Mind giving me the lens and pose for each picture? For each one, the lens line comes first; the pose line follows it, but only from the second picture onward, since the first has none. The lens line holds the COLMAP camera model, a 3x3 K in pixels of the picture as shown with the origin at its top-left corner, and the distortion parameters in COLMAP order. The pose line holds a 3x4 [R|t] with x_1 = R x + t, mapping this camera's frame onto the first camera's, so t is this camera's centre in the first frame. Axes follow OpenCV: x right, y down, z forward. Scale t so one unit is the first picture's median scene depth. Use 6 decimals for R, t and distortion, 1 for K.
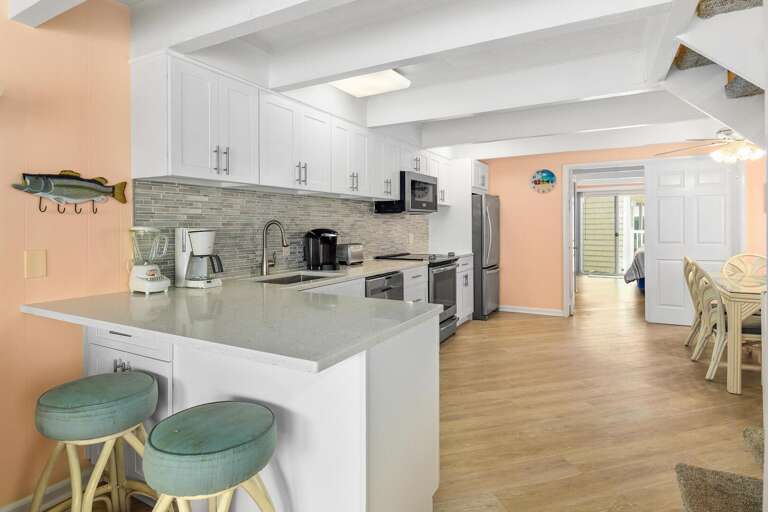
lens RADIAL K [[423.3, 0, 378.3], [0, 423.3, 228.0], [0, 0, 1]] dist [0.037715, 0.006768]
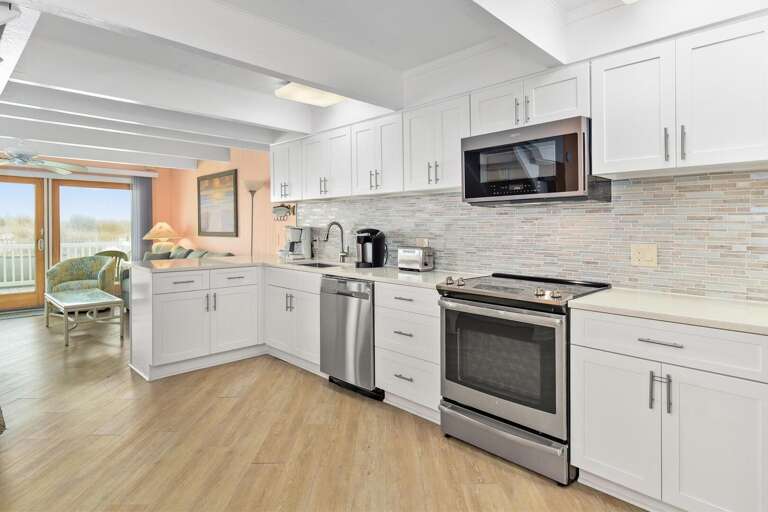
lens RADIAL K [[423.3, 0, 382.3], [0, 423.3, 229.3], [0, 0, 1]] dist [0.037715, 0.006768]
pose [[-0.286273, 0.015988, -0.958015, 0.949705], [0.003166, 0.999871, 0.015740, -0.015311], [0.958143, 0.001473, -0.286287, 1.444648]]
